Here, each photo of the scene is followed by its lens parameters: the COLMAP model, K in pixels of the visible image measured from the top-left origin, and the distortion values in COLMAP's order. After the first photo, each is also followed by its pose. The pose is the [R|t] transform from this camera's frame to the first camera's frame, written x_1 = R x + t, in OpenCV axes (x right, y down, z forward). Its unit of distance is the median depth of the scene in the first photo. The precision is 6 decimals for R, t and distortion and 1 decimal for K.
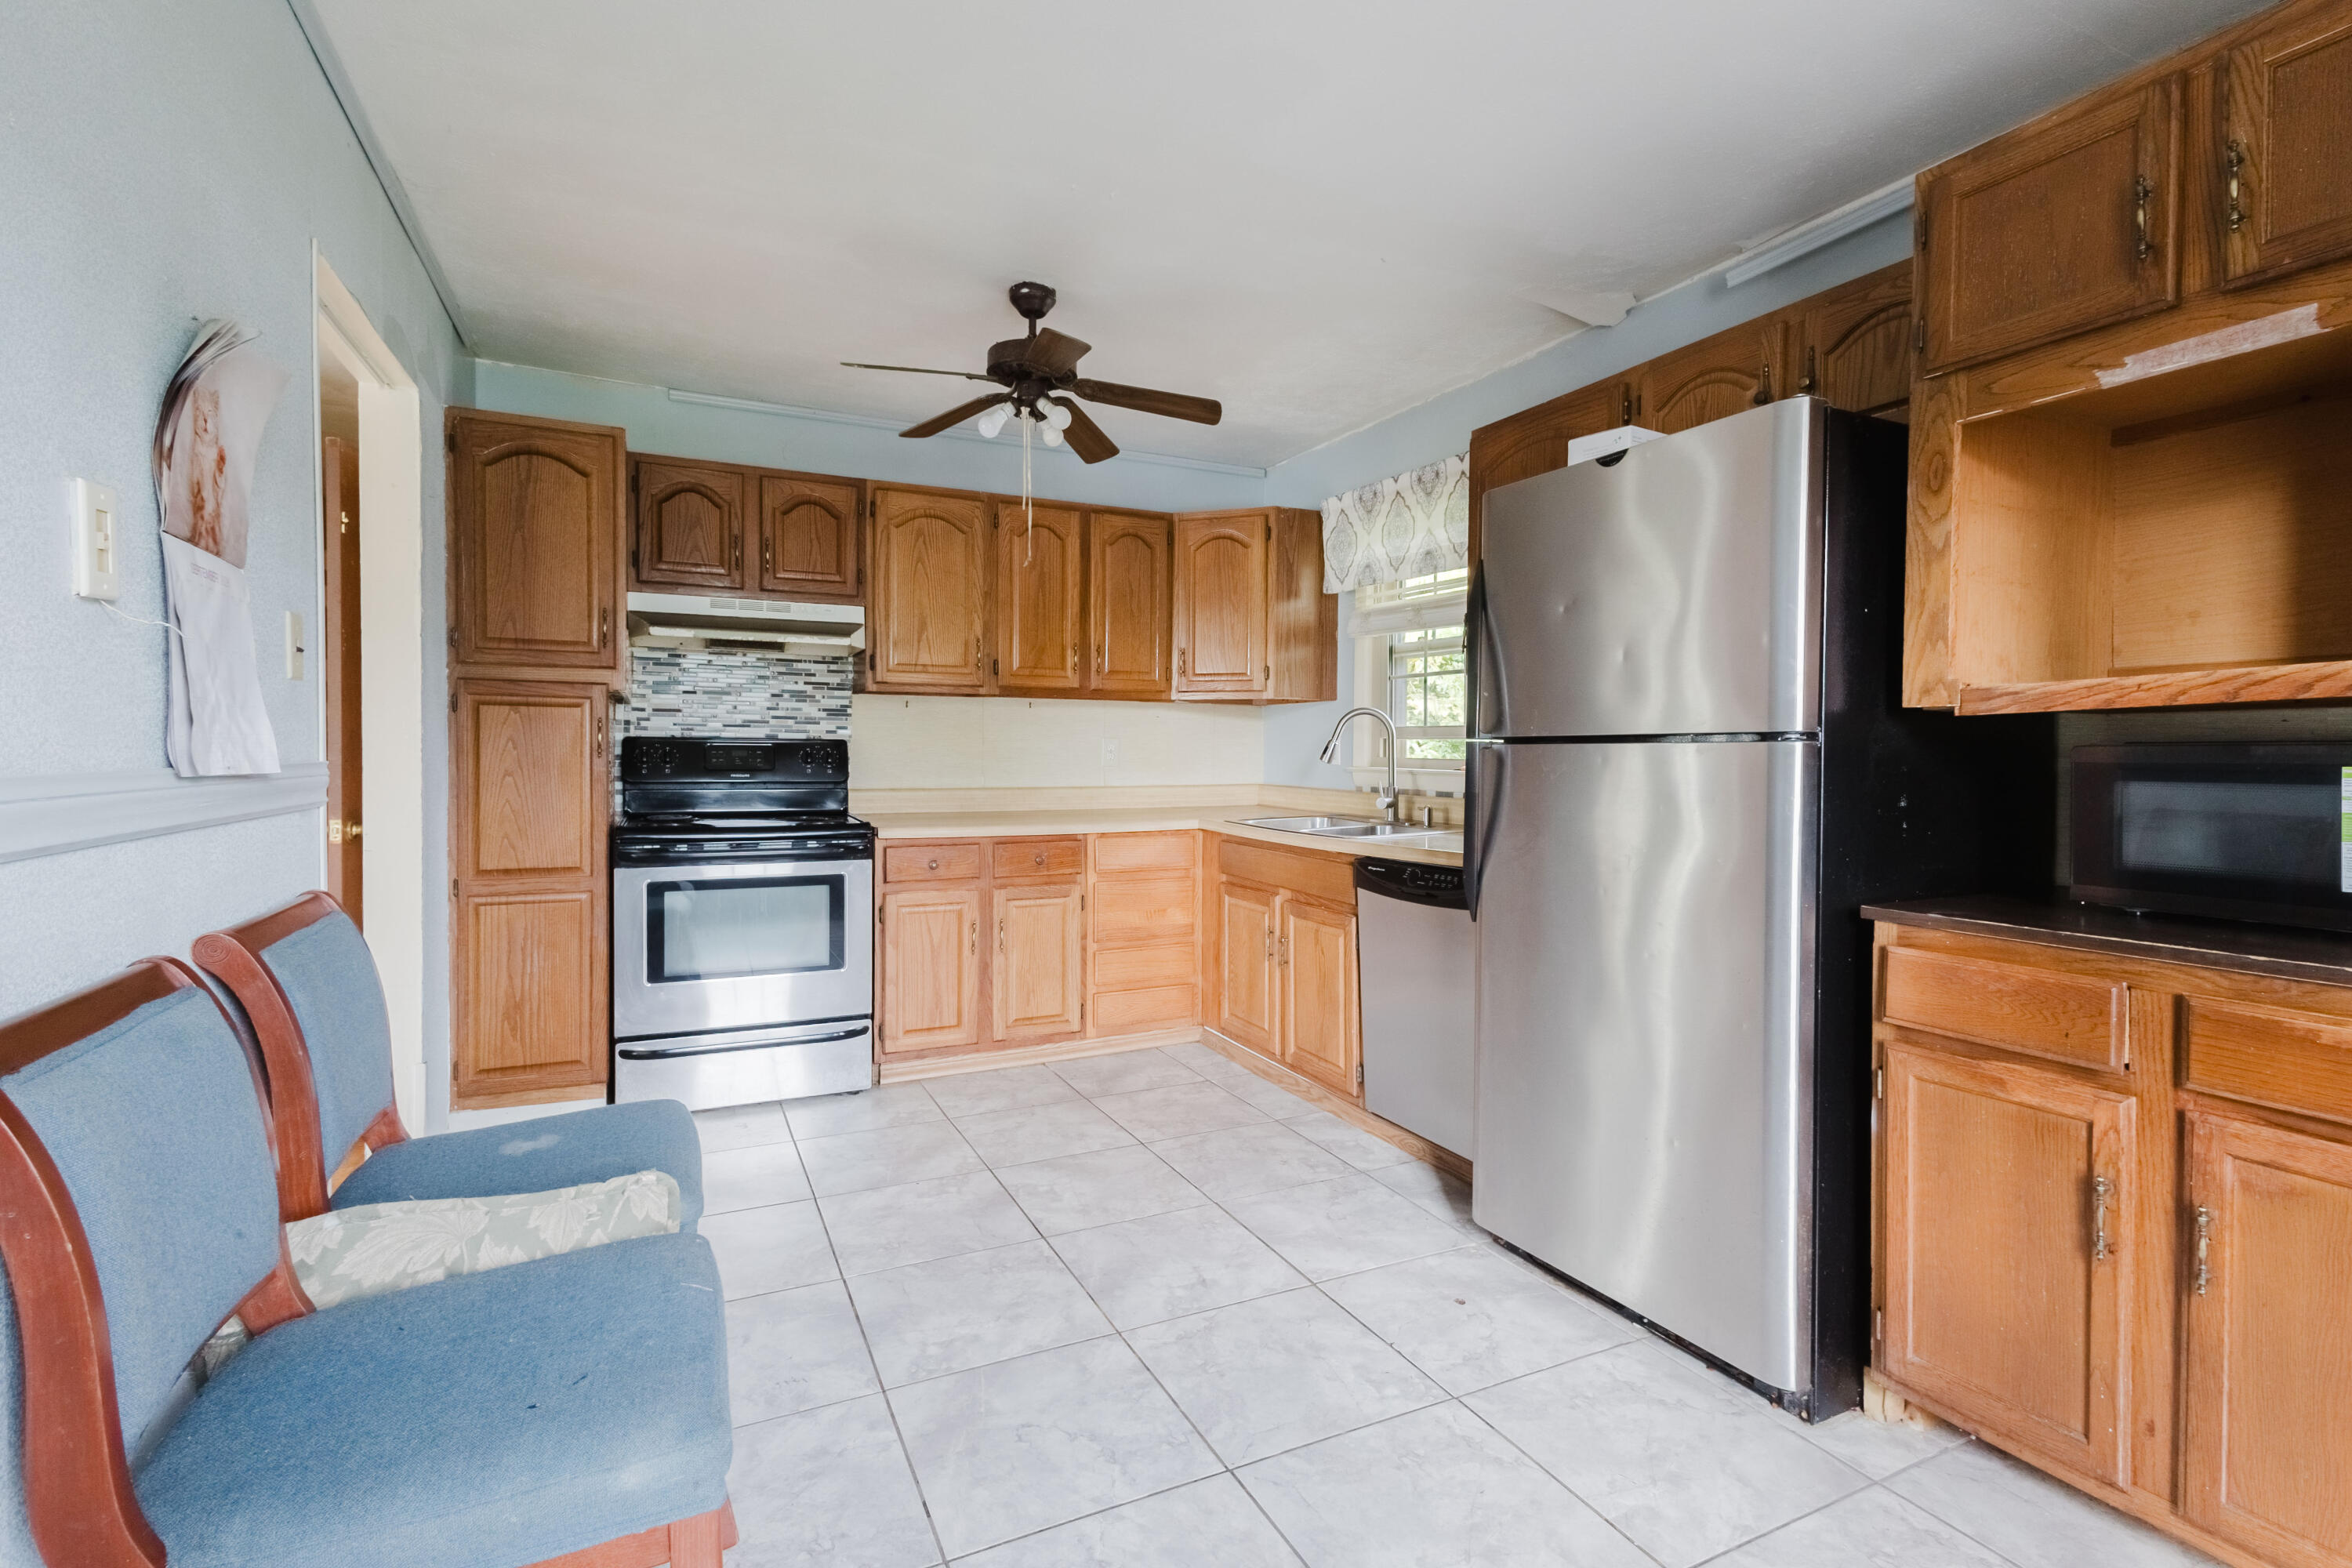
lens RADIAL K [[1082.3, 0, 1175.8], [0, 1082.3, 767.0], [0, 0, 1]] dist [0.014161, -0.002741]
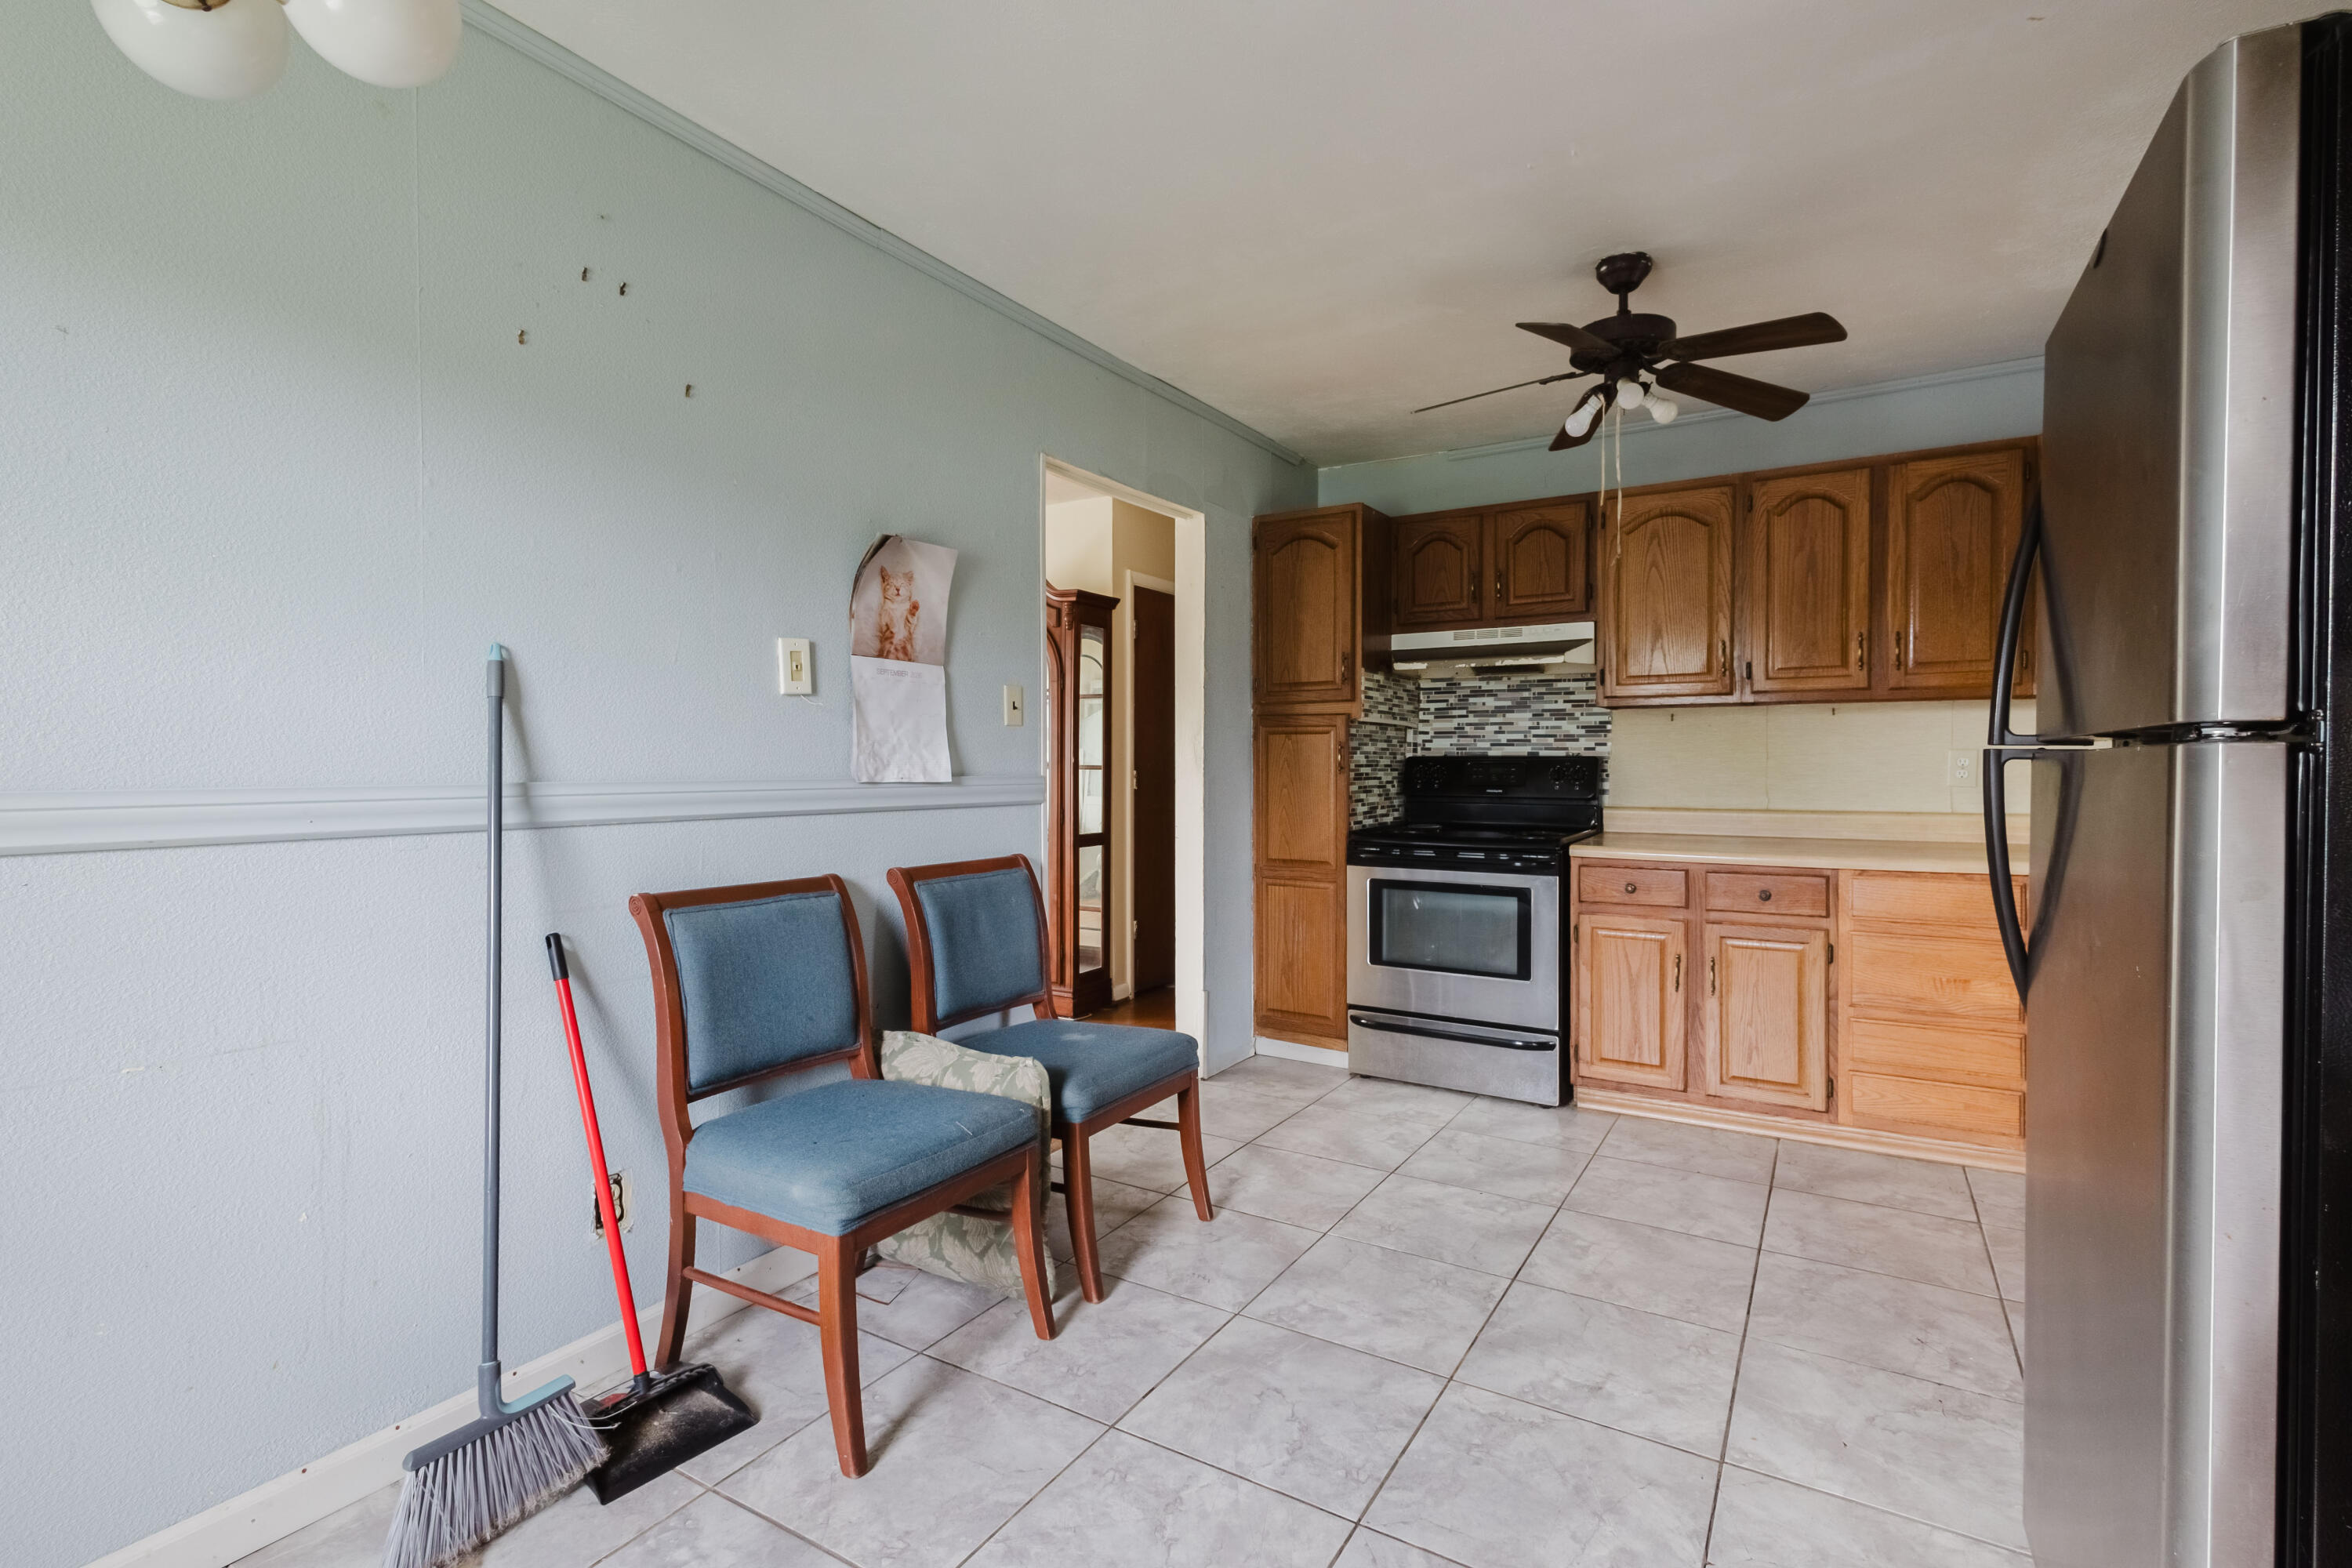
lens RADIAL K [[1082.3, 0, 1191.3], [0, 1082.3, 773.8], [0, 0, 1]] dist [0.014161, -0.002741]
pose [[0.544889, 0.000523, -0.838508, 0.383270], [-0.009748, 0.999936, -0.005710, -0.000198], [0.838451, 0.011285, 0.544860, 0.177087]]
